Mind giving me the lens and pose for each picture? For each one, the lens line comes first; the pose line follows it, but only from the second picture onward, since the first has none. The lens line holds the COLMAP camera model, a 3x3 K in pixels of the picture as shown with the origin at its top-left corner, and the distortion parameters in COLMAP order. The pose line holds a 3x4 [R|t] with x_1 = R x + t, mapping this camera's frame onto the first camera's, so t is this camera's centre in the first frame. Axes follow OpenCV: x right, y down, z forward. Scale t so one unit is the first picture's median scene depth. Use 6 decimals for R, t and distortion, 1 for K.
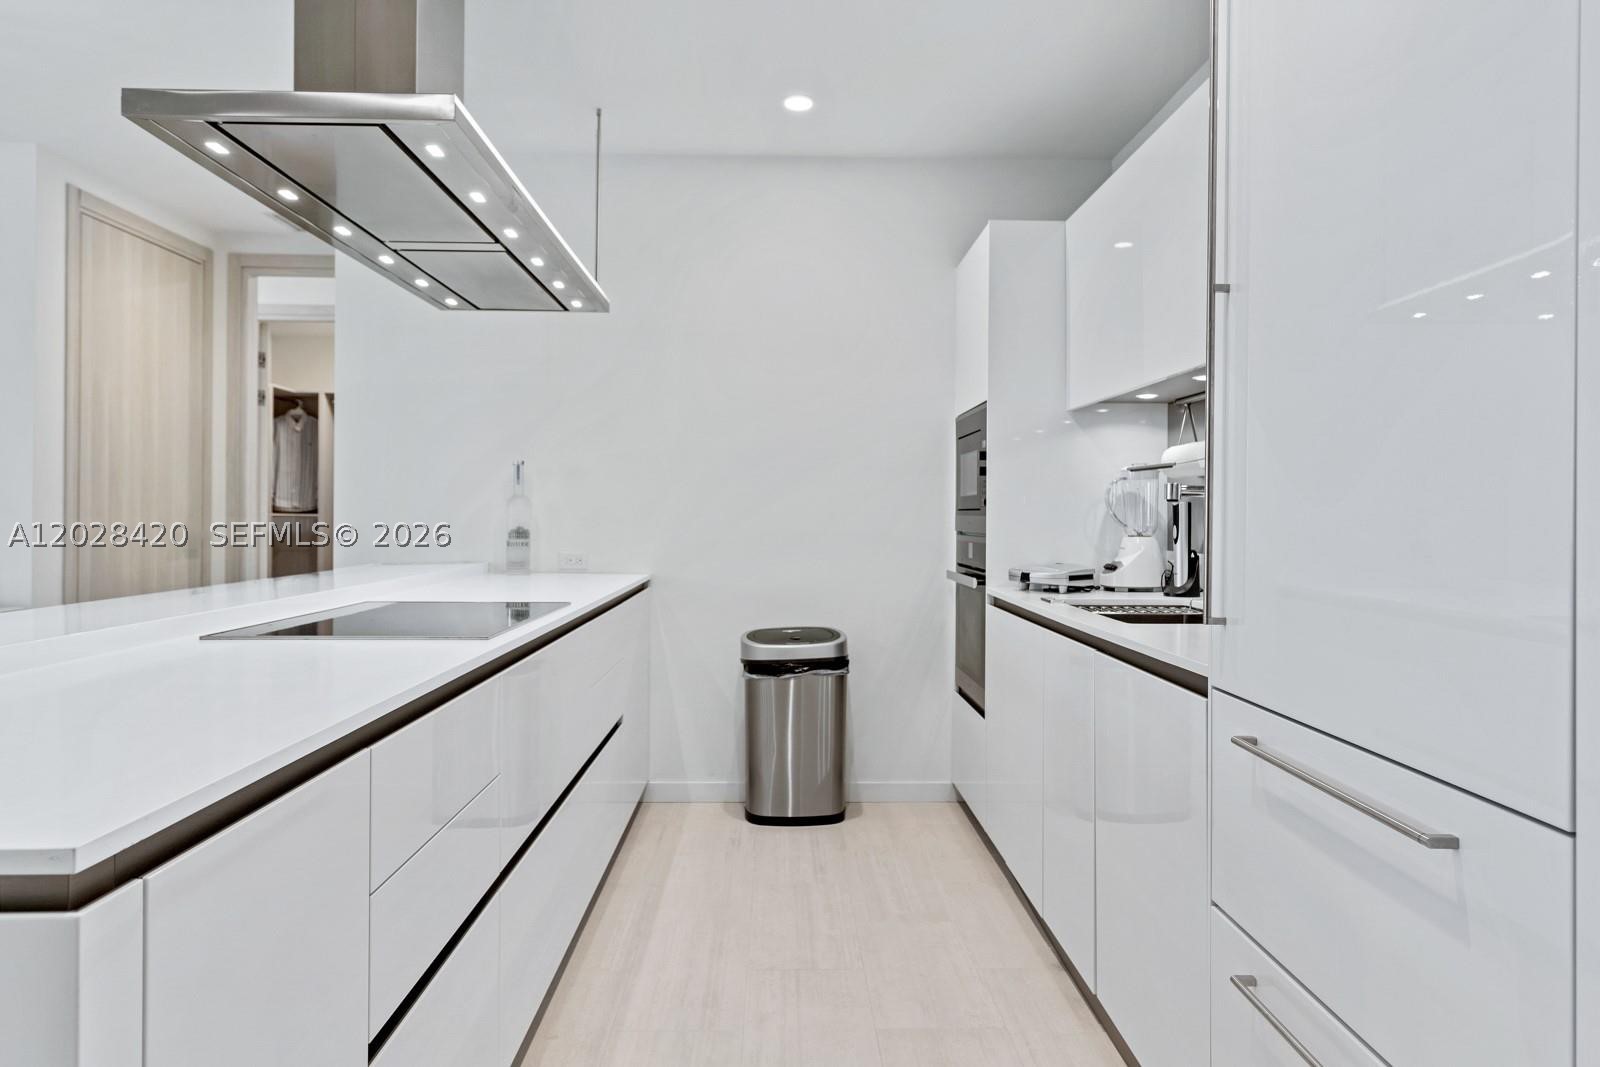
lens RADIAL K [[1000.5, 0, 805.5], [0, 1000.5, 507.7], [0, 0, 1]] dist [0.000952, 0.001088]
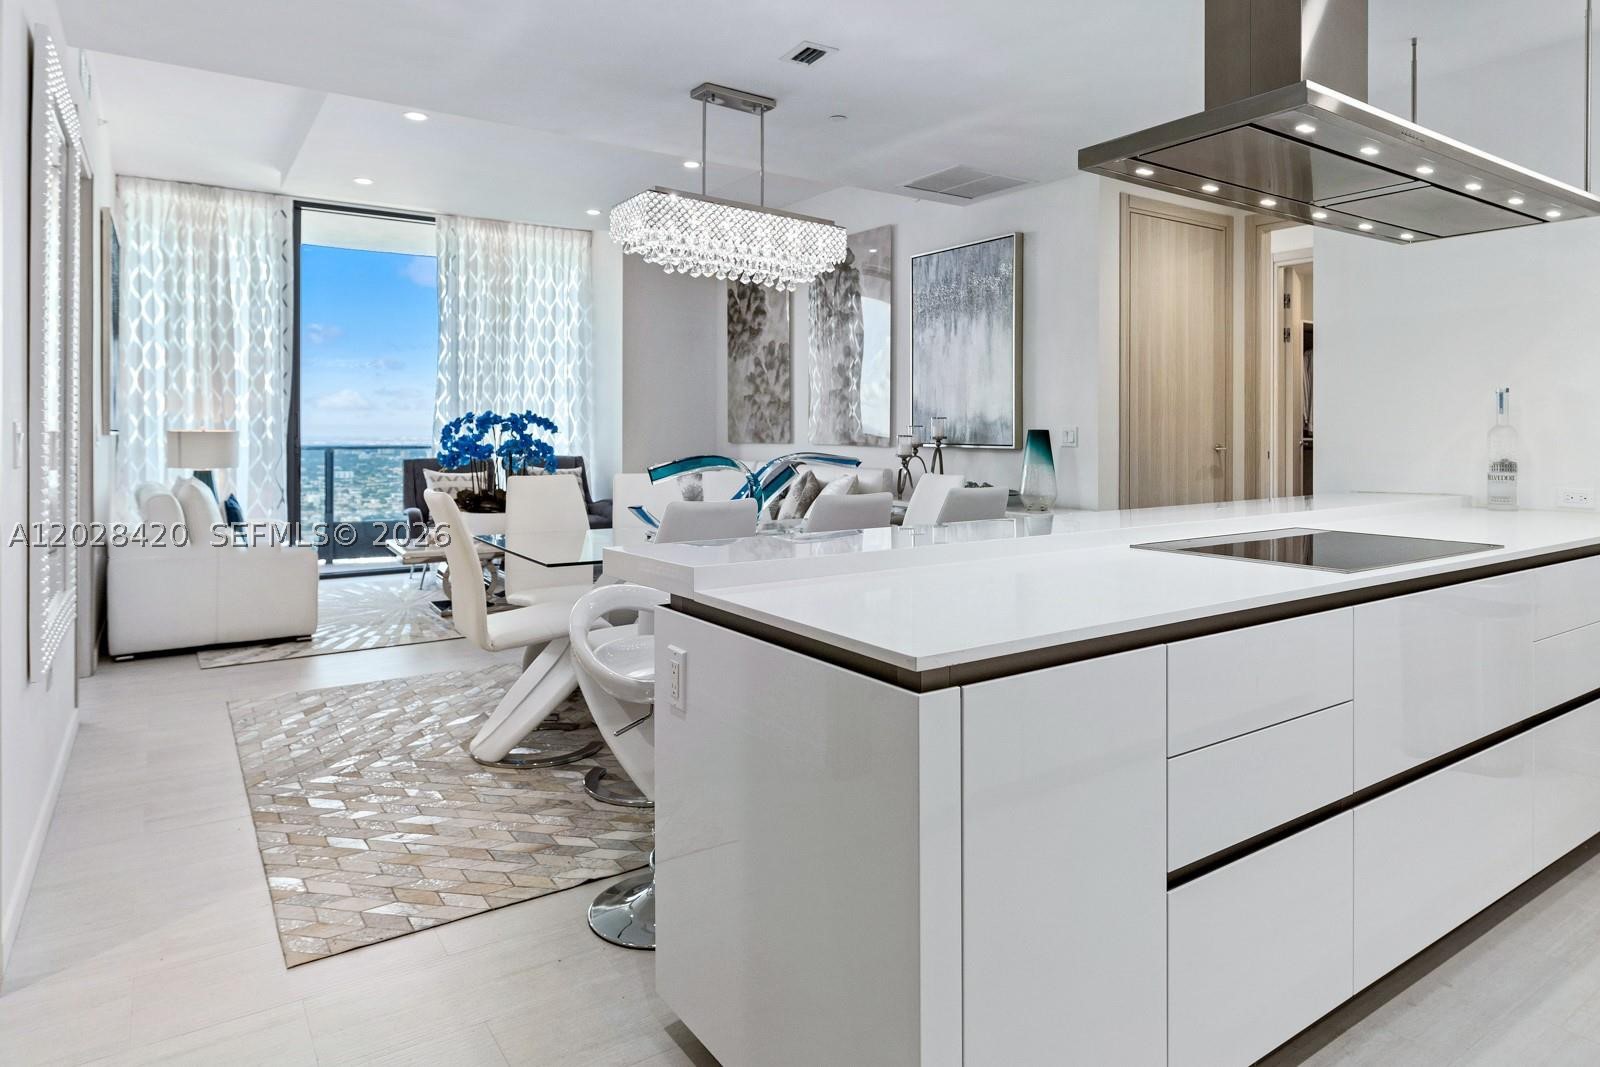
lens RADIAL K [[928.4, 0, 811.0], [0, 928.4, 424.1], [0, 0, 1]] dist [0.001753, -0.000647]
pose [[0.535123, -0.011873, -0.844691, 0.113793], [0.008606, 0.999926, -0.008603, -0.013100], [0.844731, -0.002666, 0.535185, -0.010573]]
